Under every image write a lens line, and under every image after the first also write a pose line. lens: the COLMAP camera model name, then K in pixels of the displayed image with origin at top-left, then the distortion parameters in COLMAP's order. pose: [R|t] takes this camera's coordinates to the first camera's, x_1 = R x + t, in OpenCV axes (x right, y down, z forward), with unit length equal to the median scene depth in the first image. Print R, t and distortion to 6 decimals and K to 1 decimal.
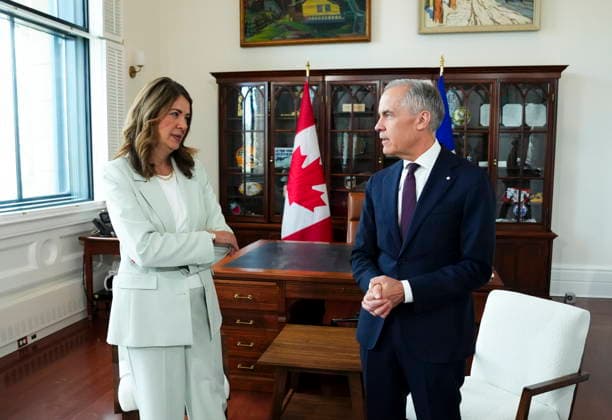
lens RADIAL K [[606.2, 0, 306.5], [0, 606.2, 243.8], [0, 0, 1]] dist [-0.095158, 0.020531]
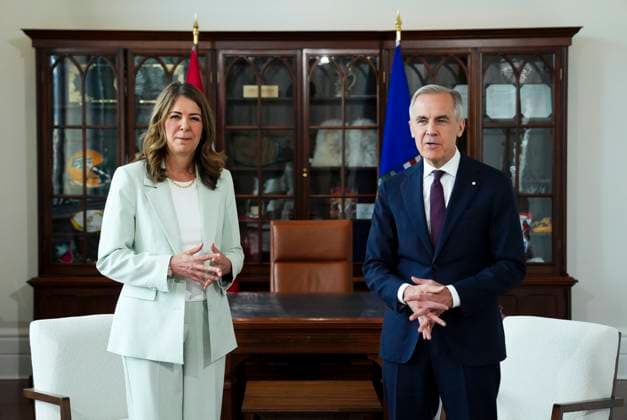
lens RADIAL K [[1308.7, 0, 313.5], [0, 1308.7, 210.0], [0, 0, 1]] dist [0.264085, 0.000523]
pose [[0.979026, -0.013779, 0.203268, -0.159060], [0.036494, 0.993434, -0.108428, 0.055451], [-0.200440, 0.113572, 0.973101, -0.370150]]
